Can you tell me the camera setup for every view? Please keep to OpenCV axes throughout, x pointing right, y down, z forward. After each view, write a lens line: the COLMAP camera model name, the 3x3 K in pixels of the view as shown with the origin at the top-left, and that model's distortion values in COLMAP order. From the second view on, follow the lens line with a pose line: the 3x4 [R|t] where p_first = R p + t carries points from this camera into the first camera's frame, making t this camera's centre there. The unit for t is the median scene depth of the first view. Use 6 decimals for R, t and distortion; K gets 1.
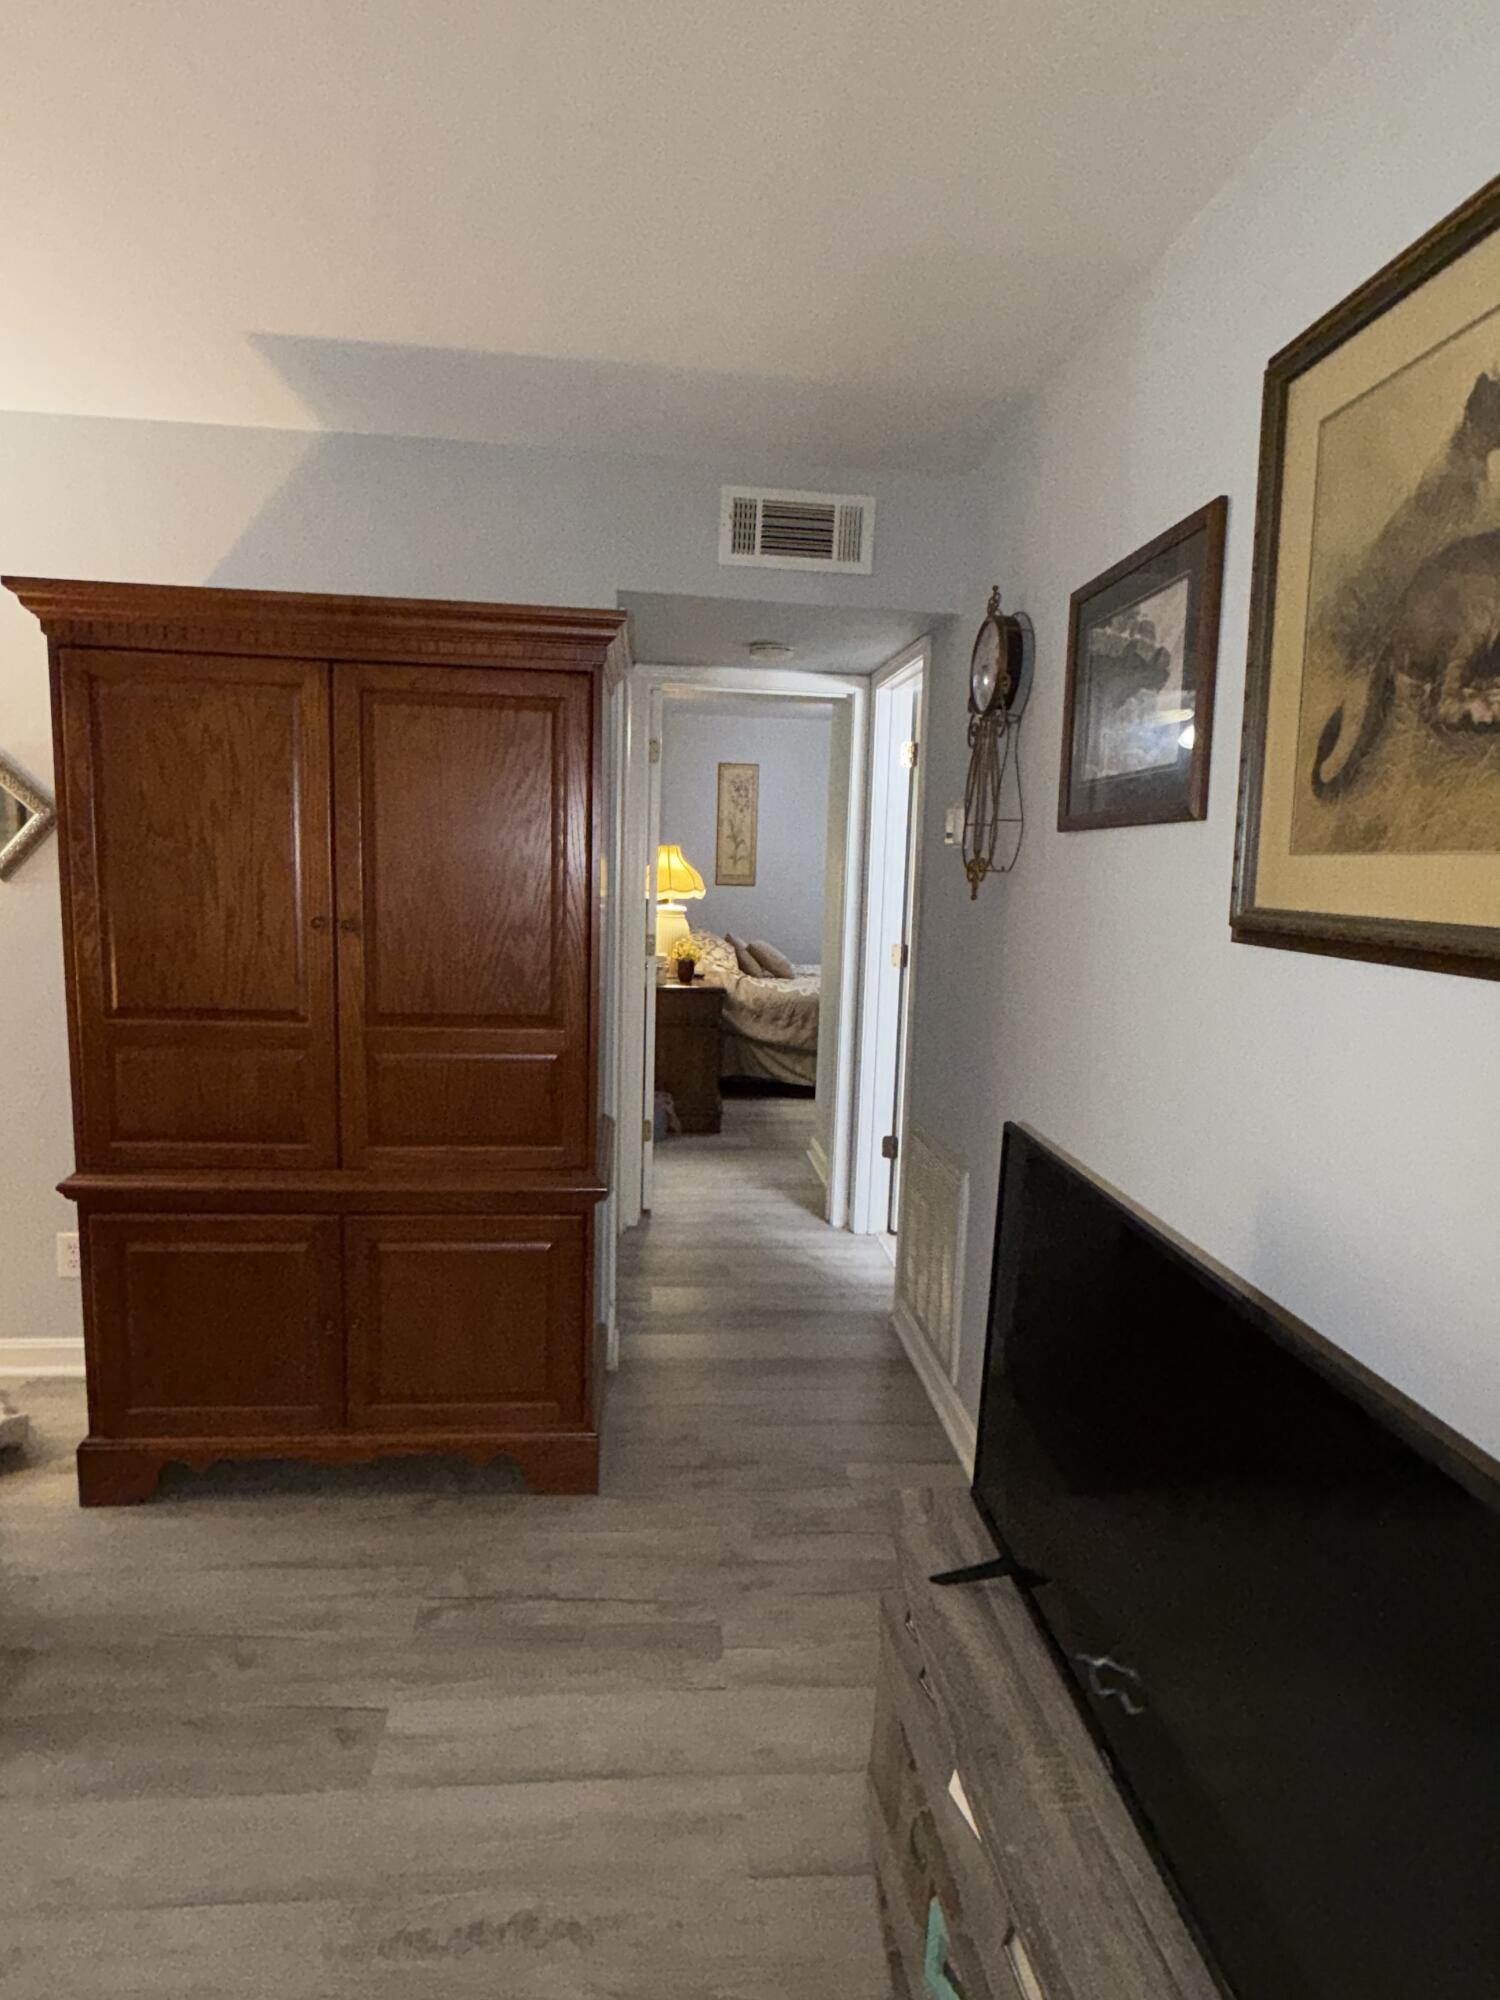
lens RADIAL K [[1100.8, 0, 750.0], [0, 1100.8, 1000.0], [0, 0, 1]] dist [0.000891, 0.000434]
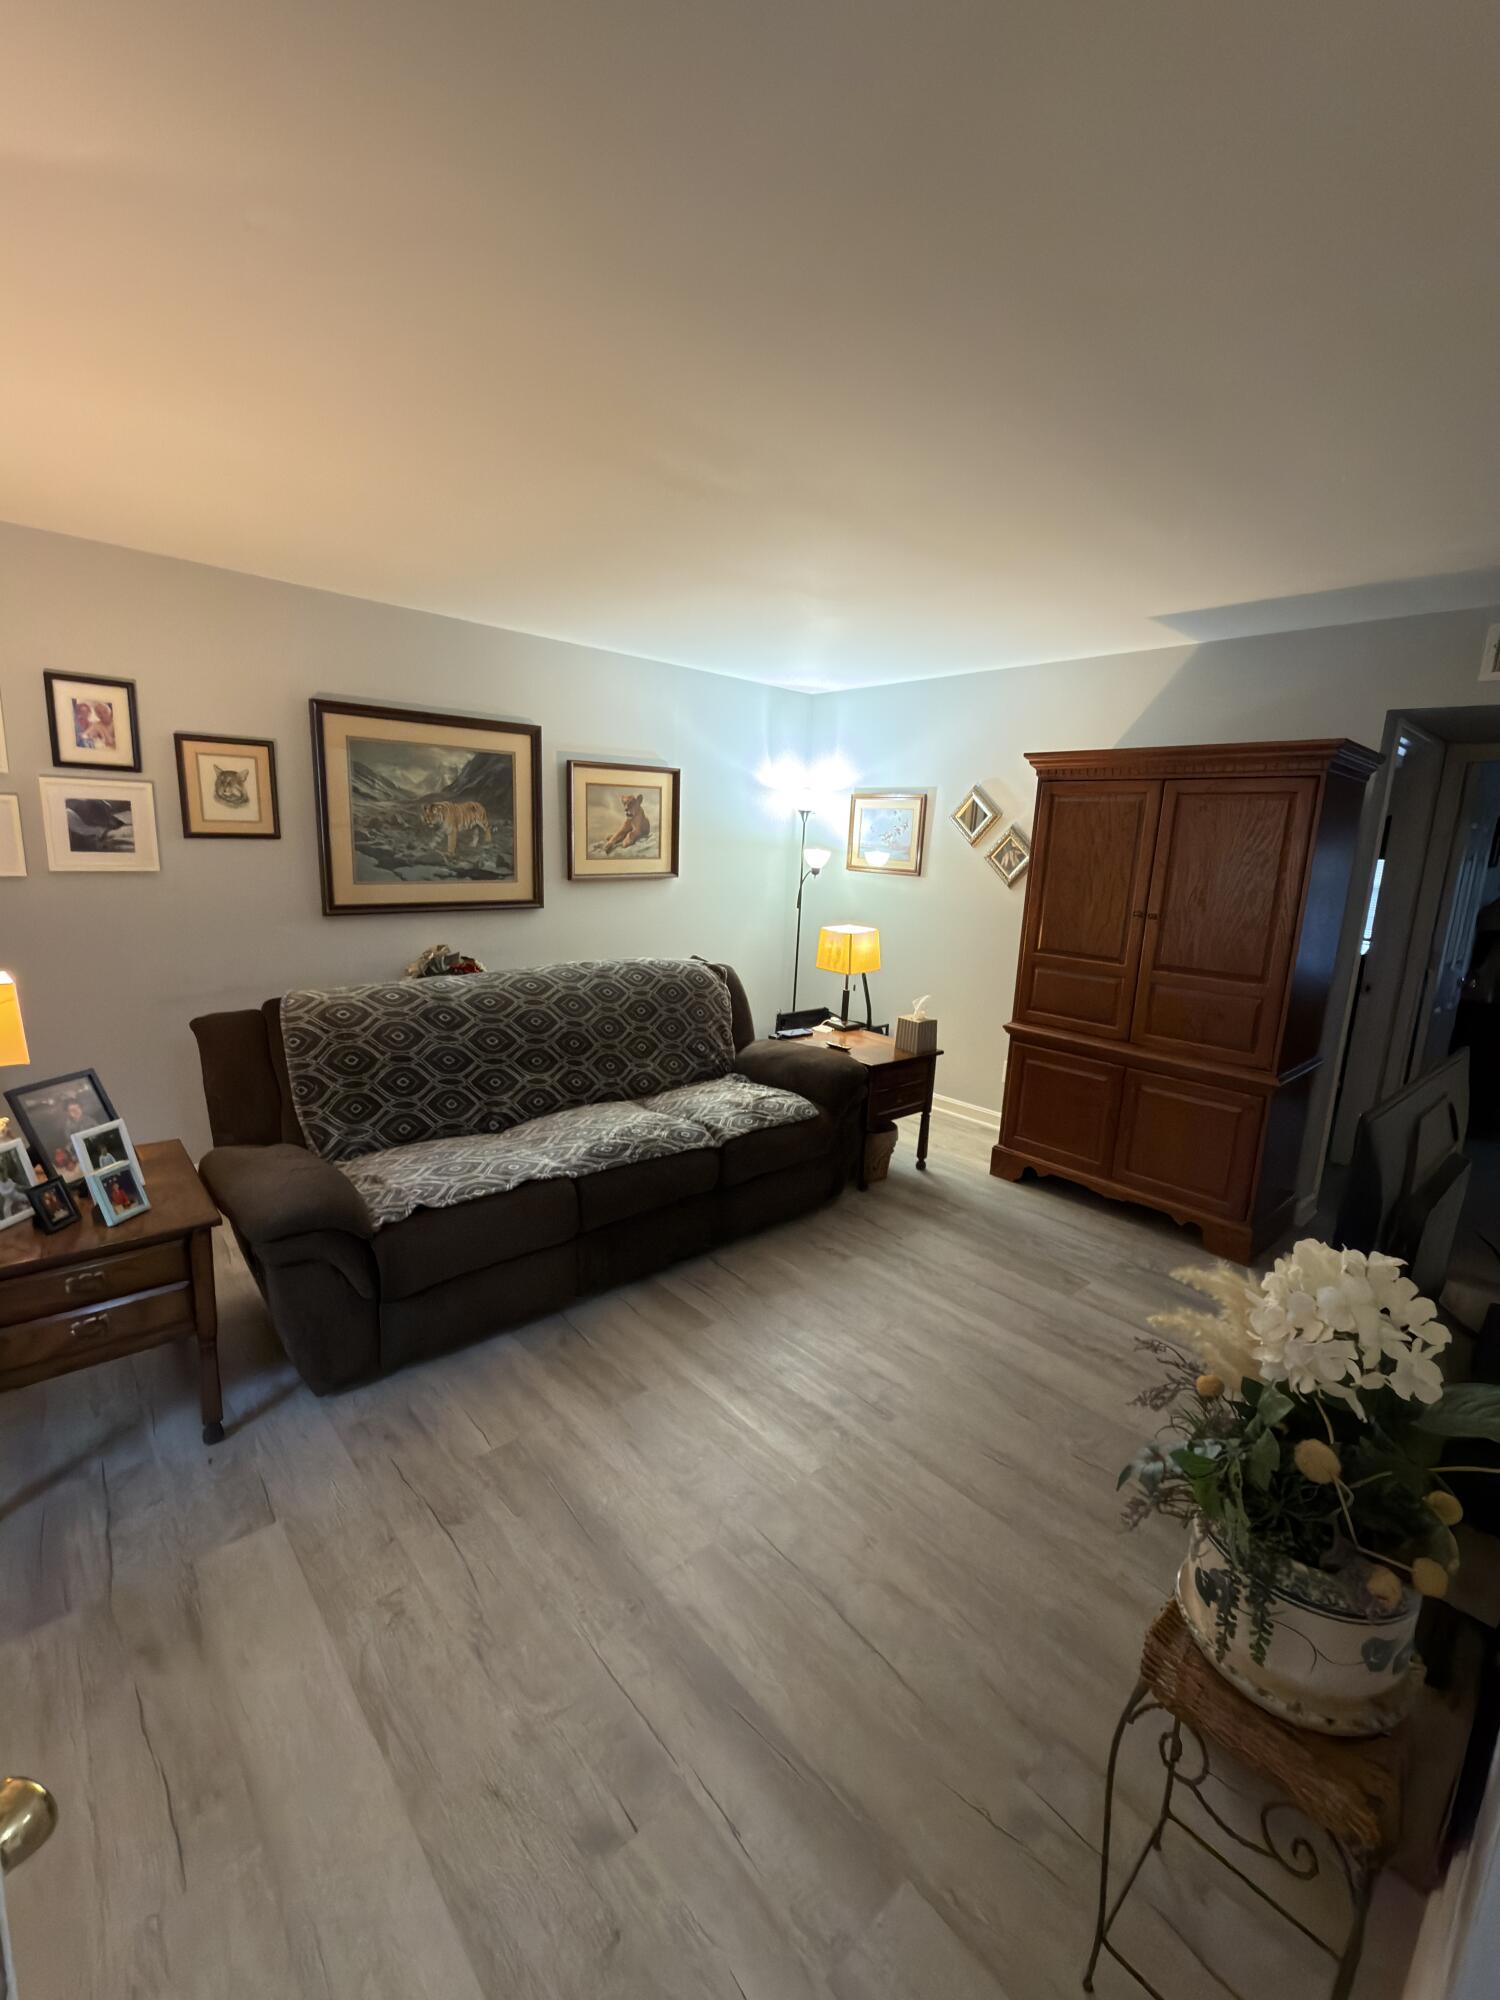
lens RADIAL K [[844.7, 0, 749.1], [0, 844.7, 1001.5], [0, 0, 1]] dist [0.001359, 0.000167]
pose [[0.604985, 0.145986, -0.782740, 0.393451], [-0.140590, 0.987189, 0.075454, 0.068154], [0.783727, 0.064397, 0.617758, -0.463566]]
